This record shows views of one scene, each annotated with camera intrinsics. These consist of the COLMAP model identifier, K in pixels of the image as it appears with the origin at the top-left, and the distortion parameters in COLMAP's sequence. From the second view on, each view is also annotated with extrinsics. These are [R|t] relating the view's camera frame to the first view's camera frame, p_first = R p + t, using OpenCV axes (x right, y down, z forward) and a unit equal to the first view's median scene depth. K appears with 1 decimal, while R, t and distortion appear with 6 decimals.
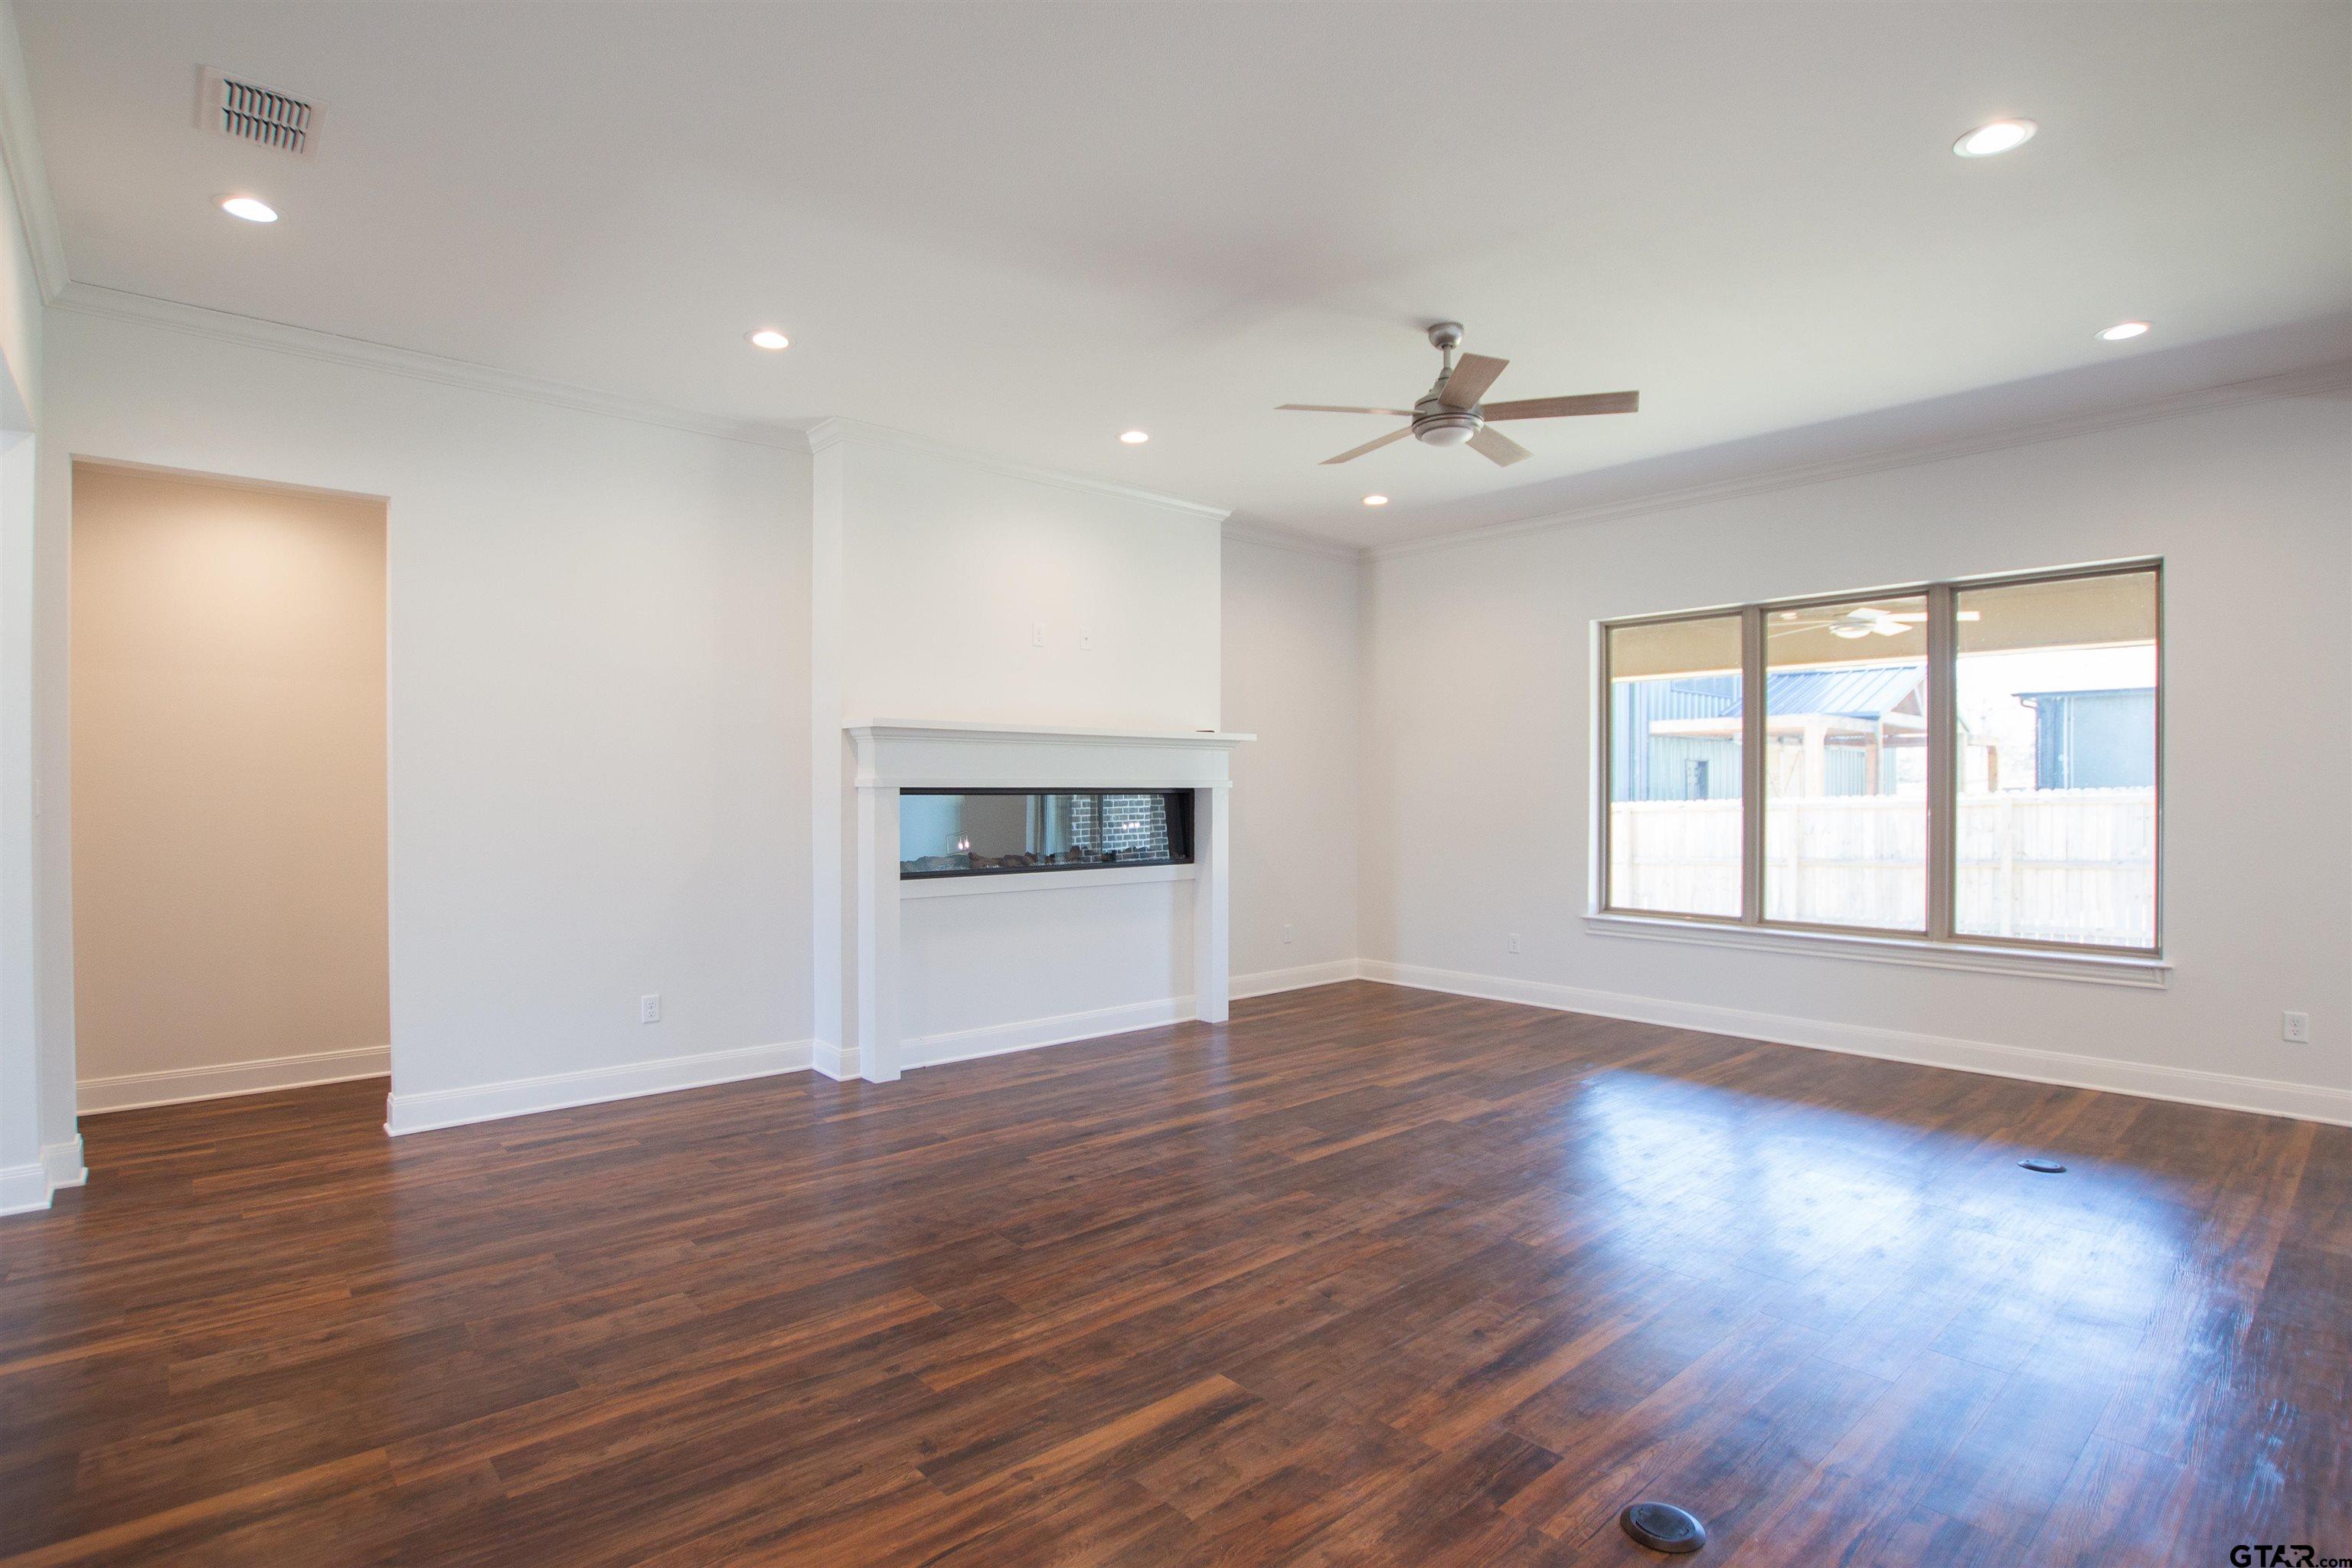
lens RADIAL K [[1116.6, 0, 1185.2], [0, 1116.6, 795.9], [0, 0, 1]] dist [-0.032157, 0.000351]
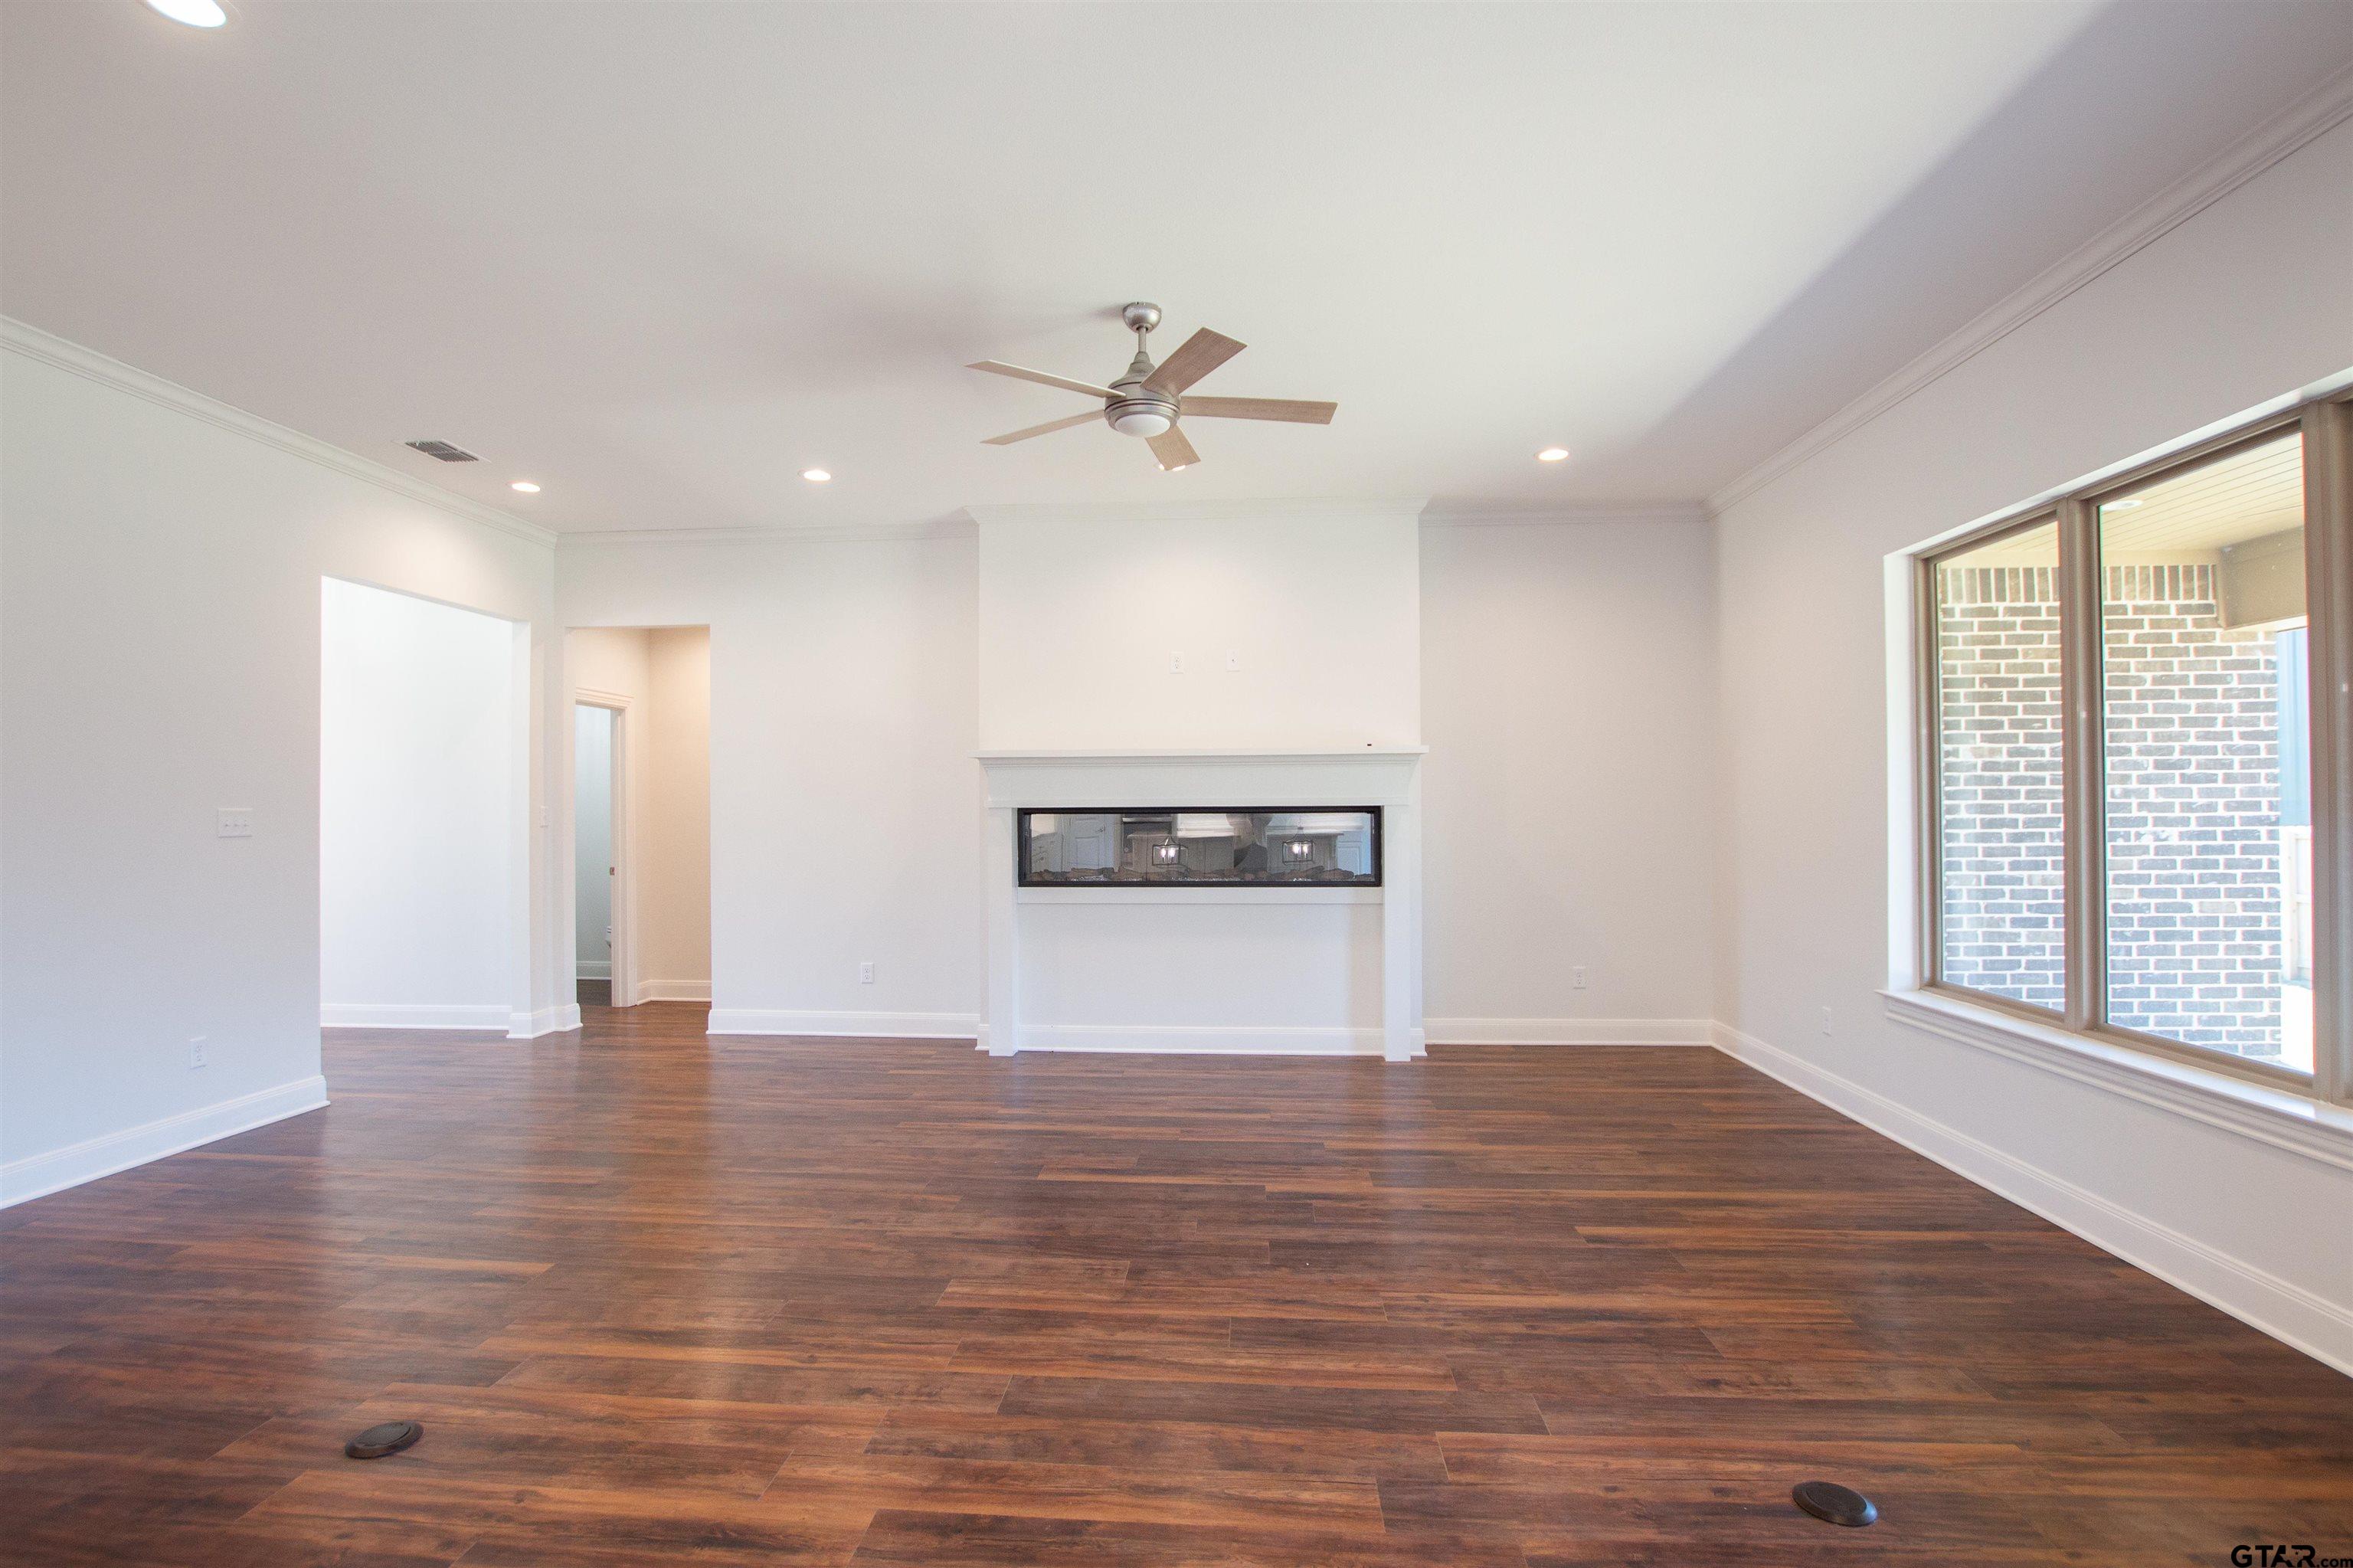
lens RADIAL K [[1117.1, 0, 1181.5], [0, 1117.1, 819.5], [0, 0, 1]] dist [-0.032157, 0.000351]
pose [[0.703564, 0.001416, -0.710631, 0.797529], [0.003623, 0.999978, 0.005579, -0.003086], [0.710623, -0.006500, 0.703543, 0.333184]]
